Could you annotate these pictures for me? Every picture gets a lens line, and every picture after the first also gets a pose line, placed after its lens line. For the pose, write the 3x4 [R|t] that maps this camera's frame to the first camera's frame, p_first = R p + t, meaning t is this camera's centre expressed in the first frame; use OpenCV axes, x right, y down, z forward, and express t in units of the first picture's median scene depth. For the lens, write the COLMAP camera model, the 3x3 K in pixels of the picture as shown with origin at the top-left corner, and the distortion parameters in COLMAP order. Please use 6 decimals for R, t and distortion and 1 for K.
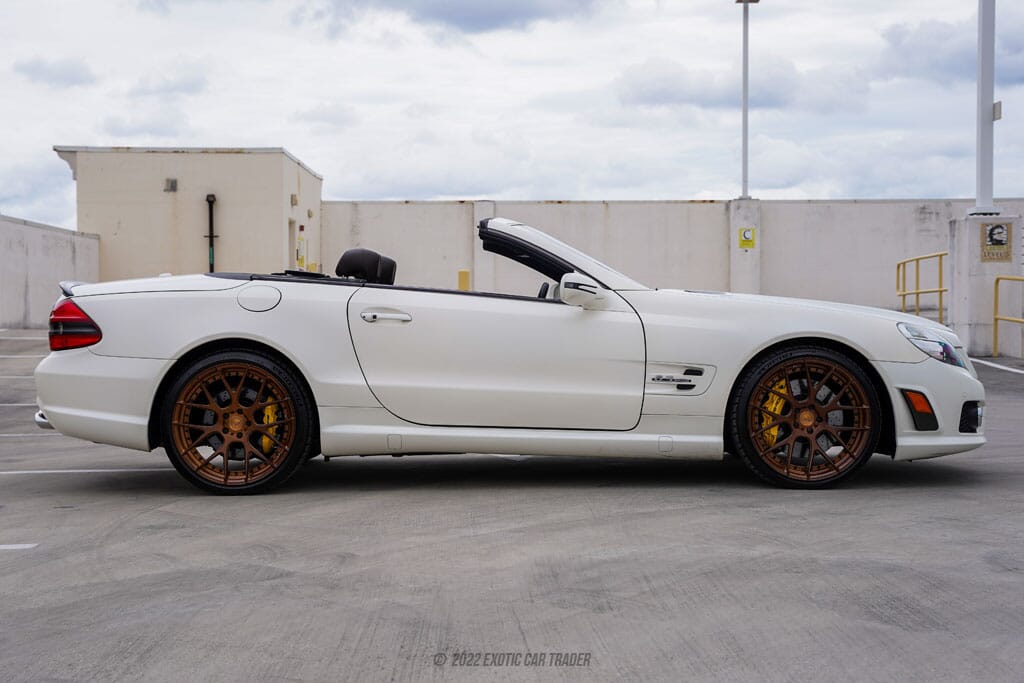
lens RADIAL K [[1444.1, 0, 512.0], [0, 1444.1, 341.5], [0, 0, 1]] dist [0.009229, 0.001082]
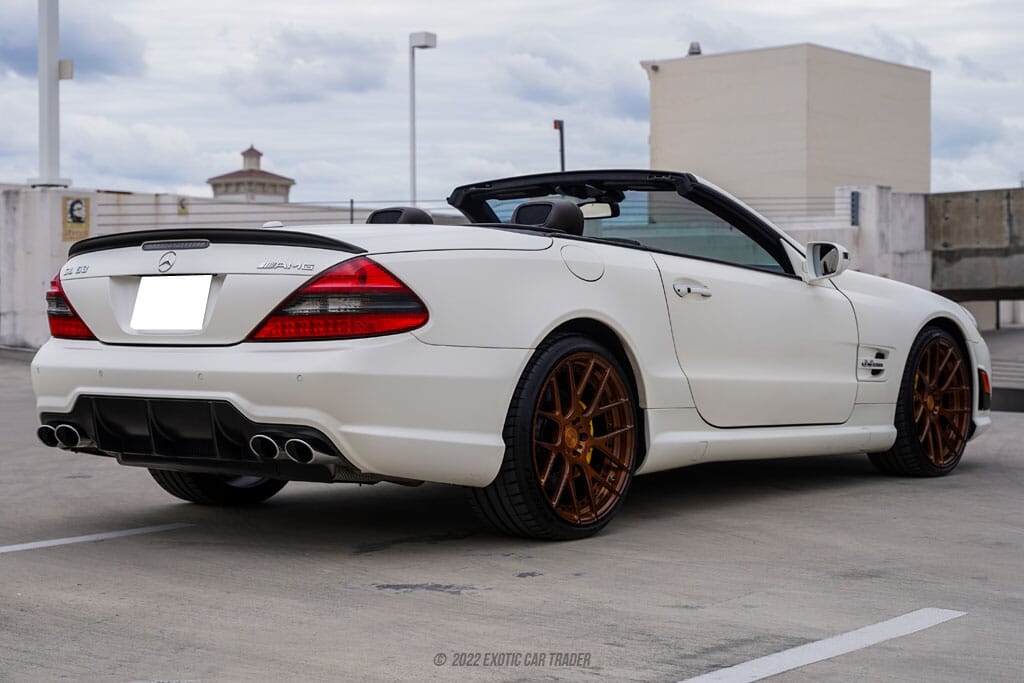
lens RADIAL K [[1634.0, 0, 512.0], [0, 1634.0, 341.5], [0, 0, 1]] dist [0.099267, 0.043423]
pose [[0.701266, -0.011468, 0.712808, -0.765335], [0.009217, 0.999933, 0.007020, 0.003291], [-0.712840, 0.001647, 0.701325, 0.445588]]
